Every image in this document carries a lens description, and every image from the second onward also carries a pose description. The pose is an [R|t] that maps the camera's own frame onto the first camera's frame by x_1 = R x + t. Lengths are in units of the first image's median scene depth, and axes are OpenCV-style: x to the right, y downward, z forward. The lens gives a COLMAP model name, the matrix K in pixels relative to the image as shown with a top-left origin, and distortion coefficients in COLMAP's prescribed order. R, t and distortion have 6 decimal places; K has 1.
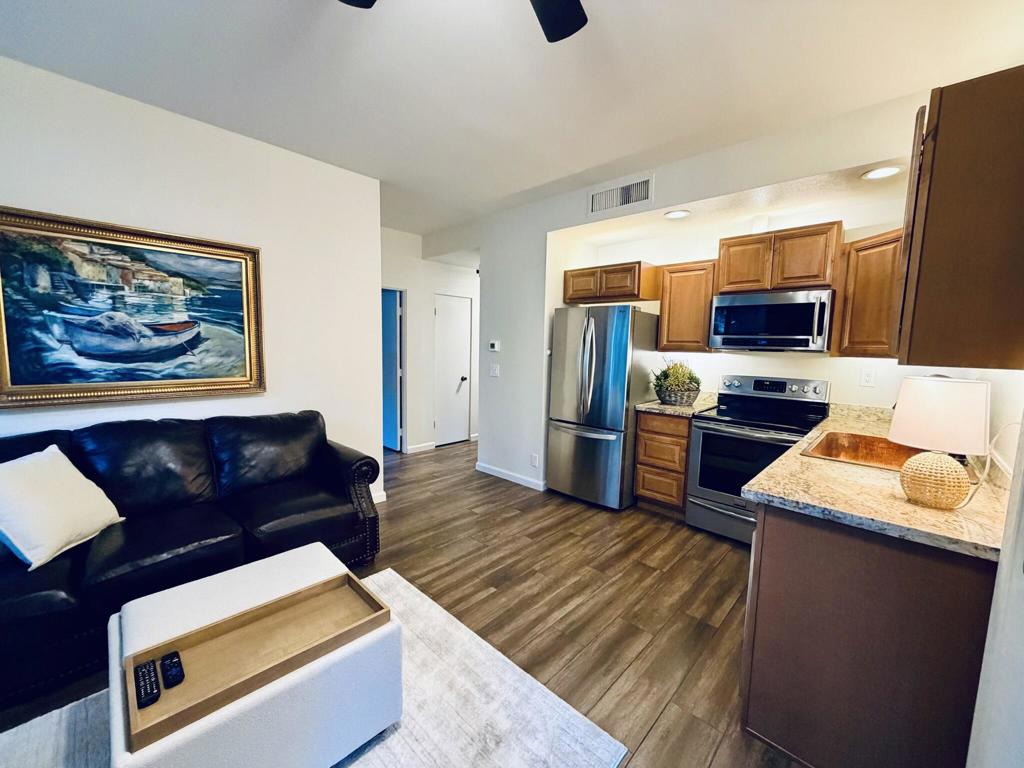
lens RADIAL K [[407.1, 0, 512.1], [0, 407.1, 384.8], [0, 0, 1]] dist [0.000713, -0.001021]
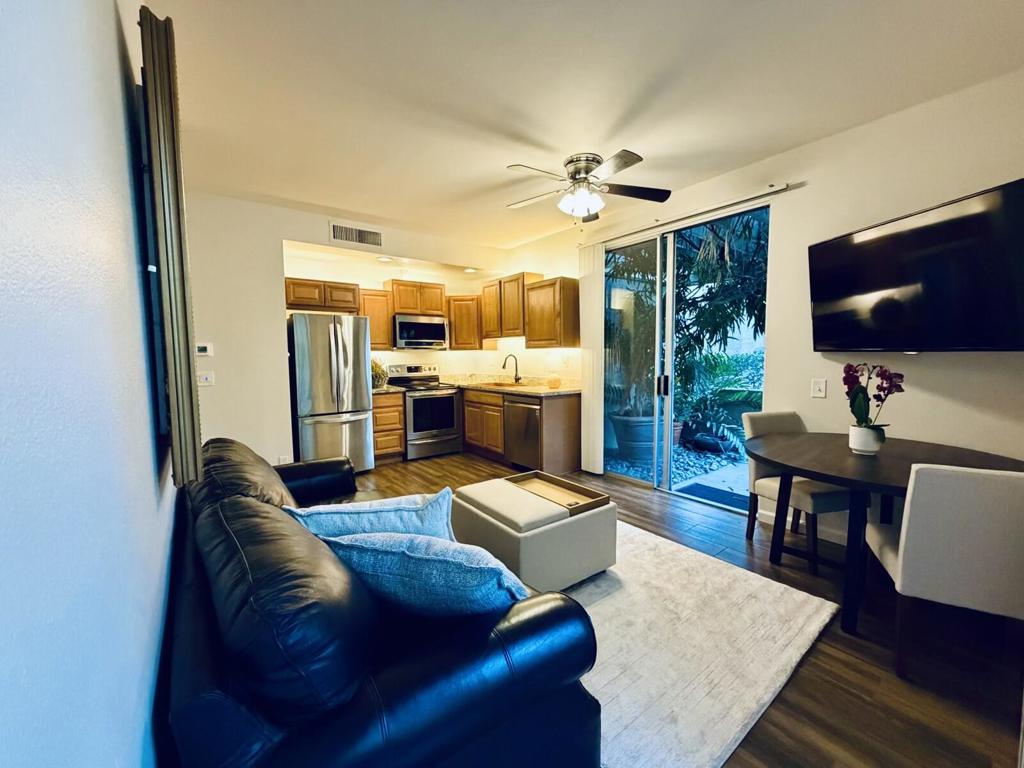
lens RADIAL K [[407.1, 0, 511.0], [0, 407.1, 385.2], [0, 0, 1]] dist [0.000713, -0.001021]
pose [[0.144943, -0.098859, 0.984489, -1.051187], [0.113144, 0.990125, 0.082767, -0.028059], [-0.982950, 0.099392, 0.154697, 0.348072]]
